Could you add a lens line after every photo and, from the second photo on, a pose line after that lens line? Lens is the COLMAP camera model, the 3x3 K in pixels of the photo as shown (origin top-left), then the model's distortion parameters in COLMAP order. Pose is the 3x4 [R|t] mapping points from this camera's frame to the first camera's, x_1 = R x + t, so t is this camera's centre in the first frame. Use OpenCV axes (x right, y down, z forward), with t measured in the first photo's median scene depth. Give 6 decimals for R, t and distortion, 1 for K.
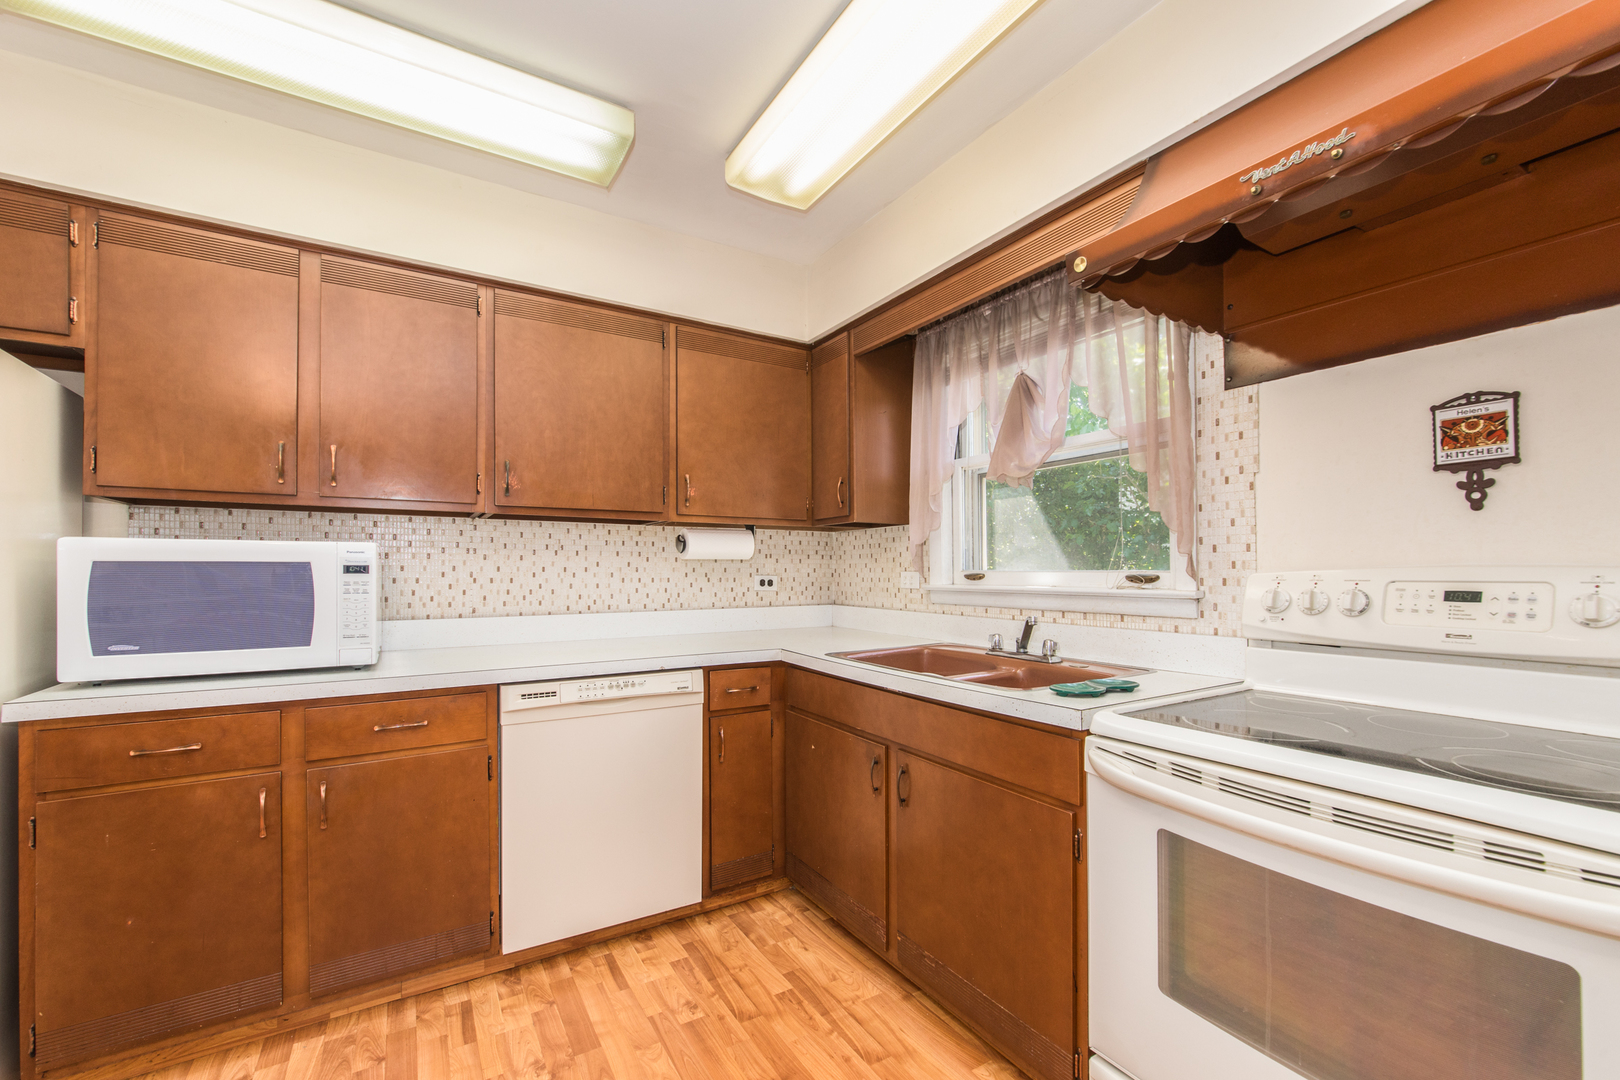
lens RADIAL K [[656.8, 0, 808.7], [0, 656.8, 567.9], [0, 0, 1]] dist [-0.002950, -0.000194]
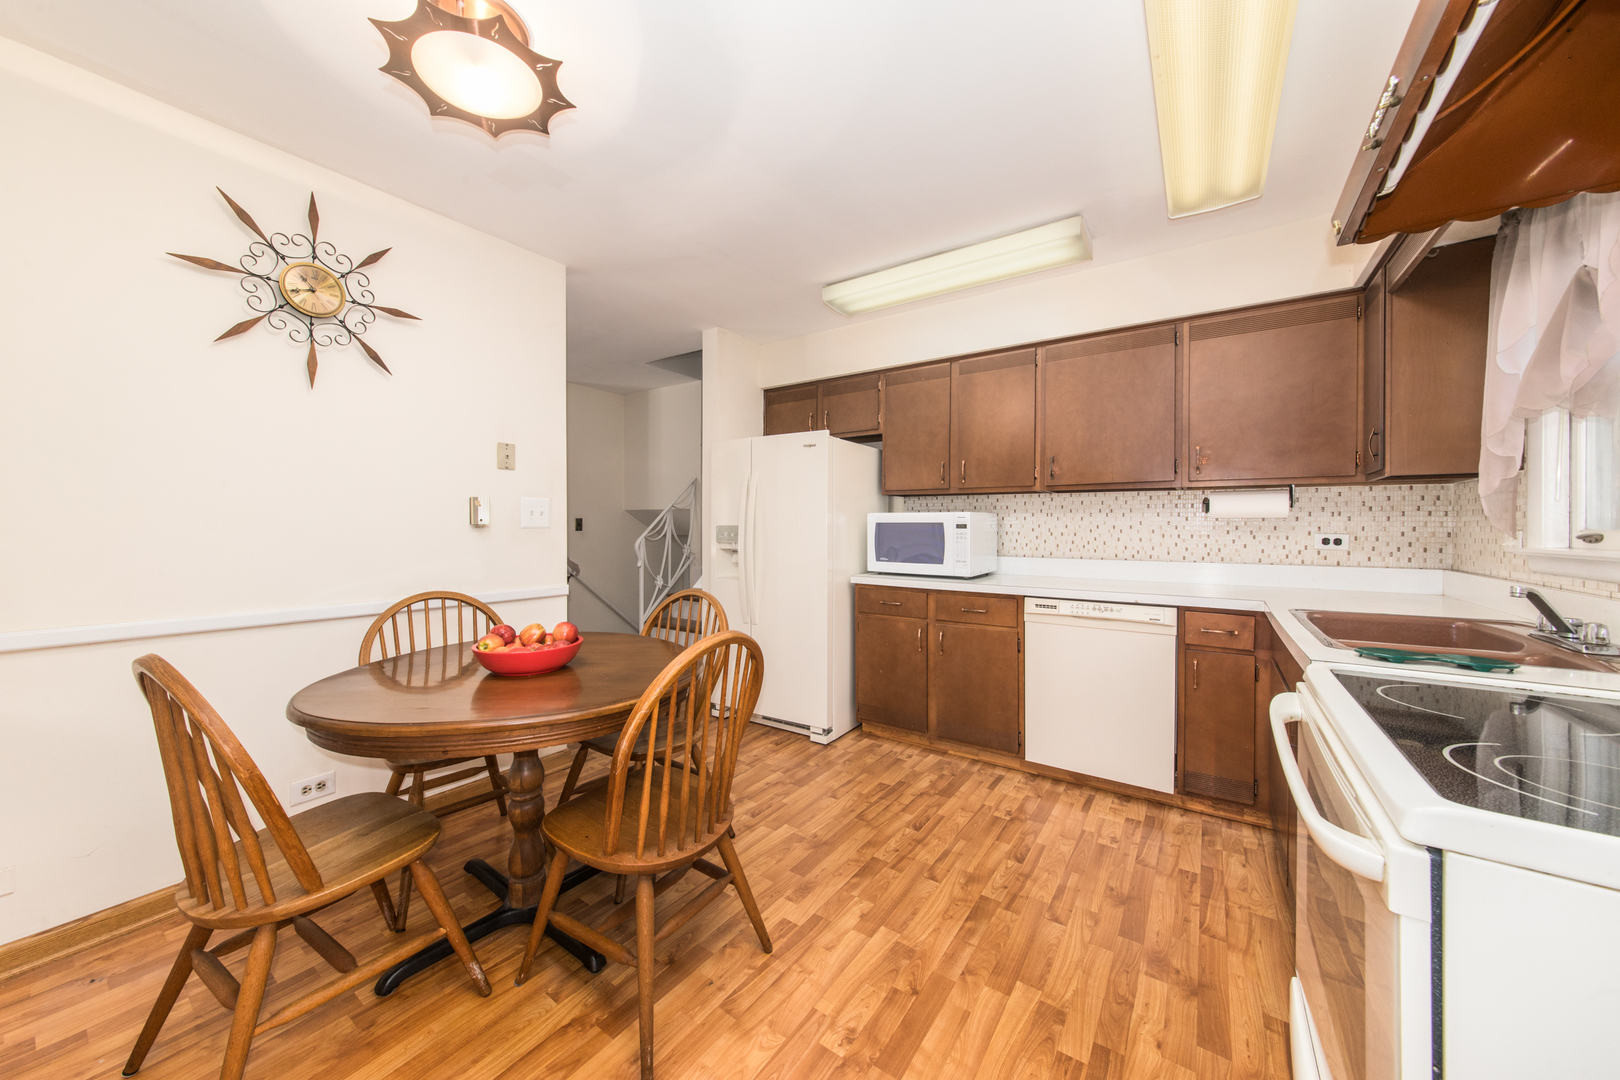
lens RADIAL K [[574.8, 0, 810.0], [0, 574.8, 540.0], [0, 0, 1]] dist [0.000099, -0.000024]
pose [[0.403442, 0.023233, -0.914710, 0.546560], [-0.001855, 0.999696, 0.024574, 0.001398], [0.915003, -0.008218, 0.403362, -0.064948]]
